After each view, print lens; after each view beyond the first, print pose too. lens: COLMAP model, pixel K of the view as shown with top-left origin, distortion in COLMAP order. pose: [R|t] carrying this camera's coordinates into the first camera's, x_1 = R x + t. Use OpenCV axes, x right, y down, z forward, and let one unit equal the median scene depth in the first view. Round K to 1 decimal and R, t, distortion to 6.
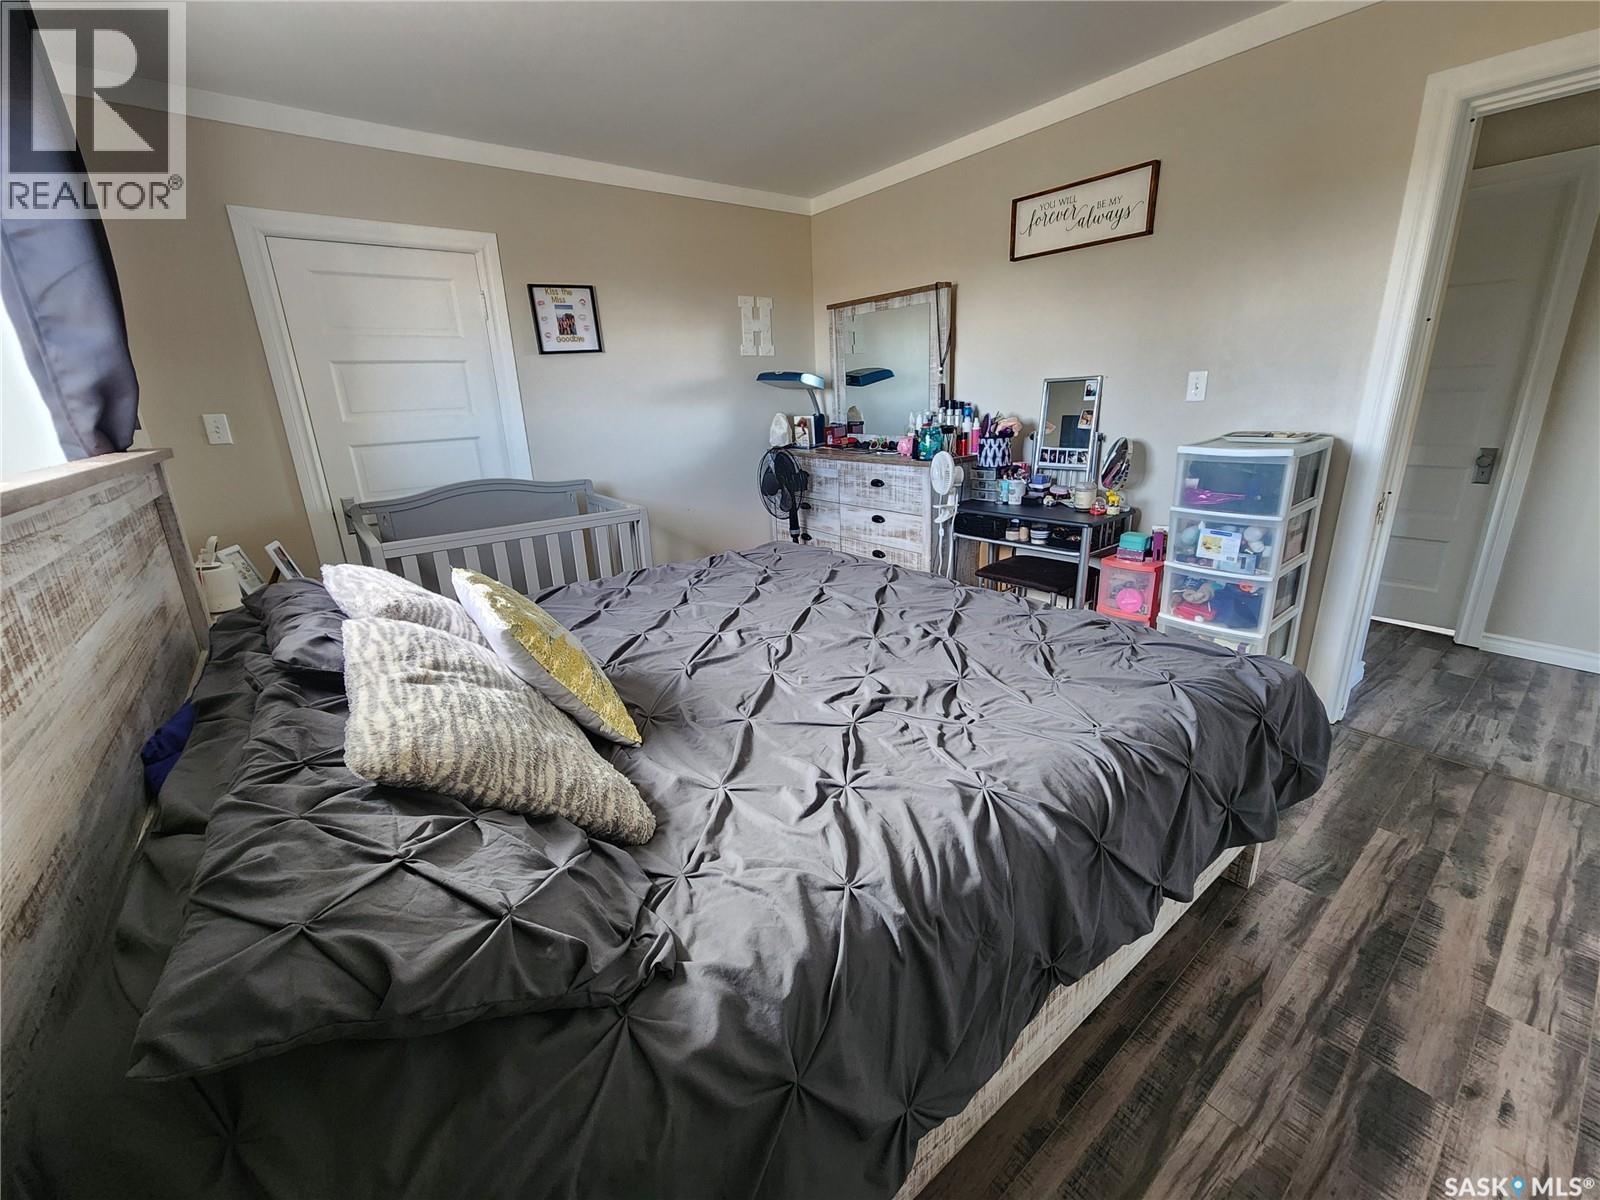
lens RADIAL K [[647.9, 0, 793.1], [0, 647.9, 598.5], [0, 0, 1]] dist [-0.007278, -0.000650]
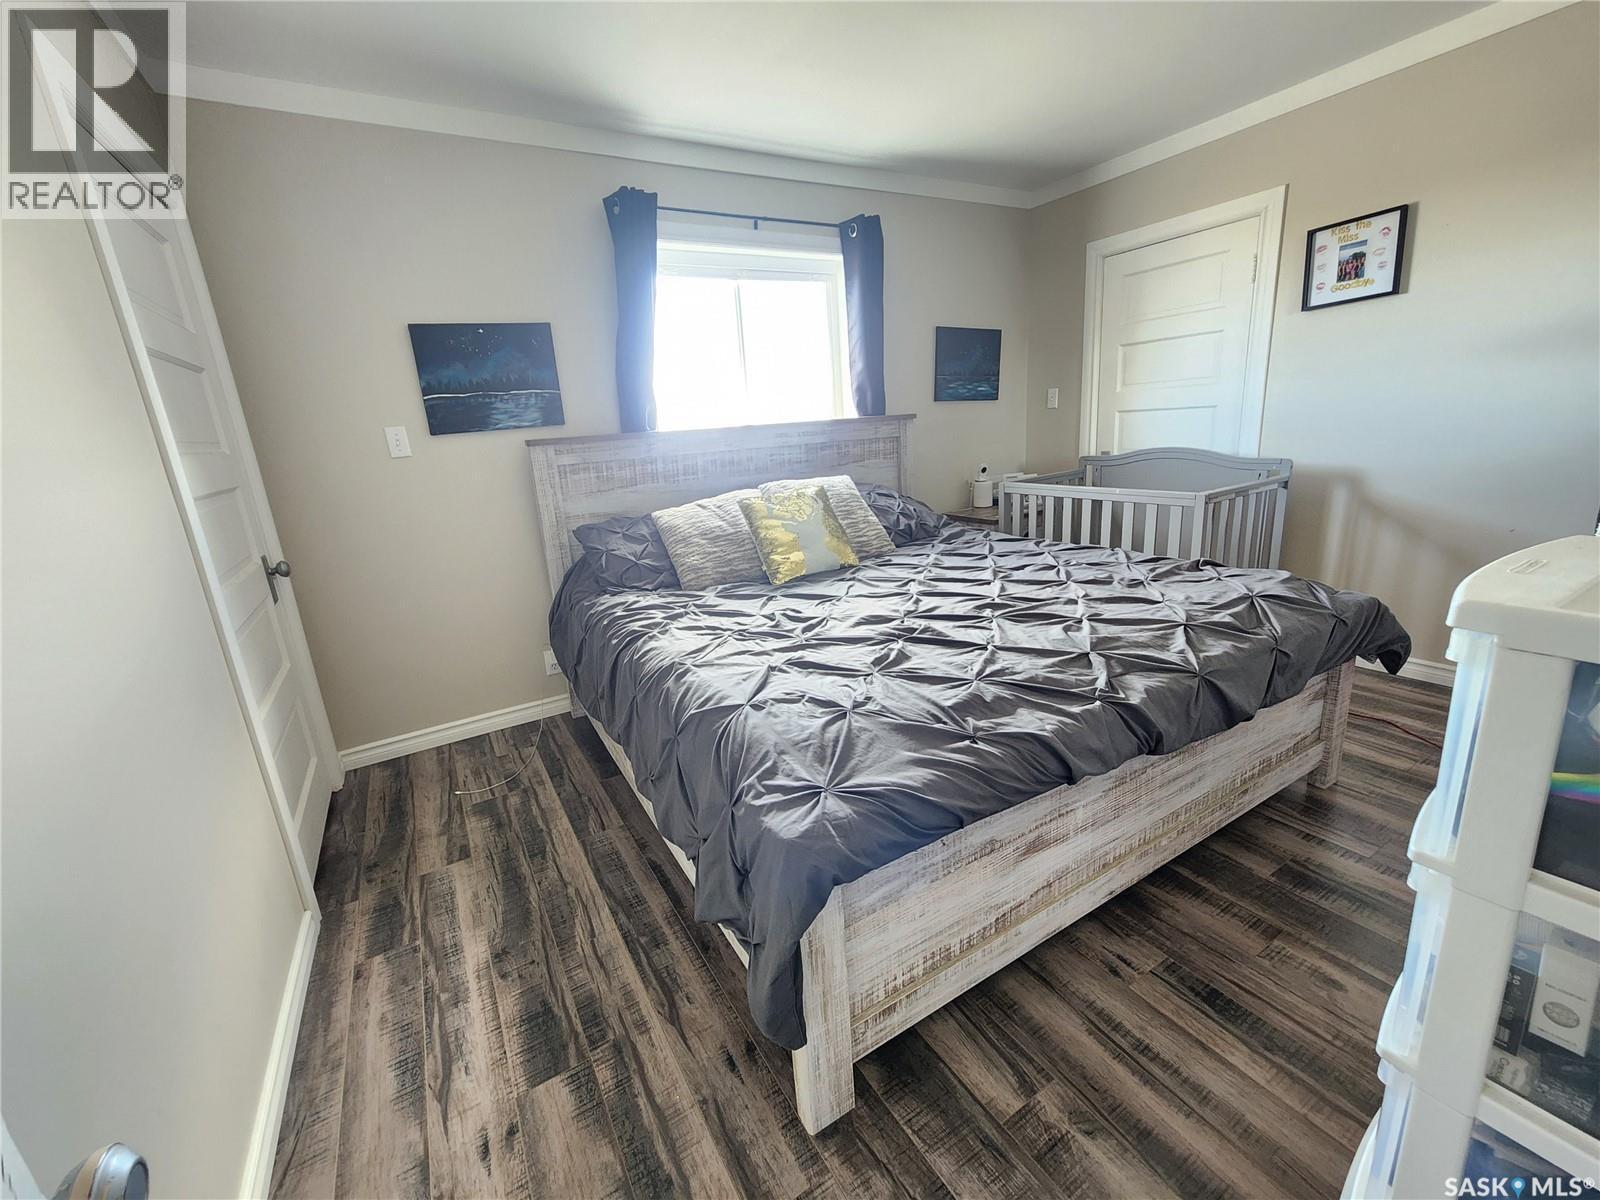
lens RADIAL K [[647.9, 0, 793.6], [0, 647.9, 588.0], [0, 0, 1]] dist [-0.007278, -0.000650]
pose [[-0.122220, 0.292319, -0.948479, 1.497447], [-0.216797, 0.924703, 0.312928, -0.364930], [0.968536, 0.243874, -0.049643, 1.107984]]
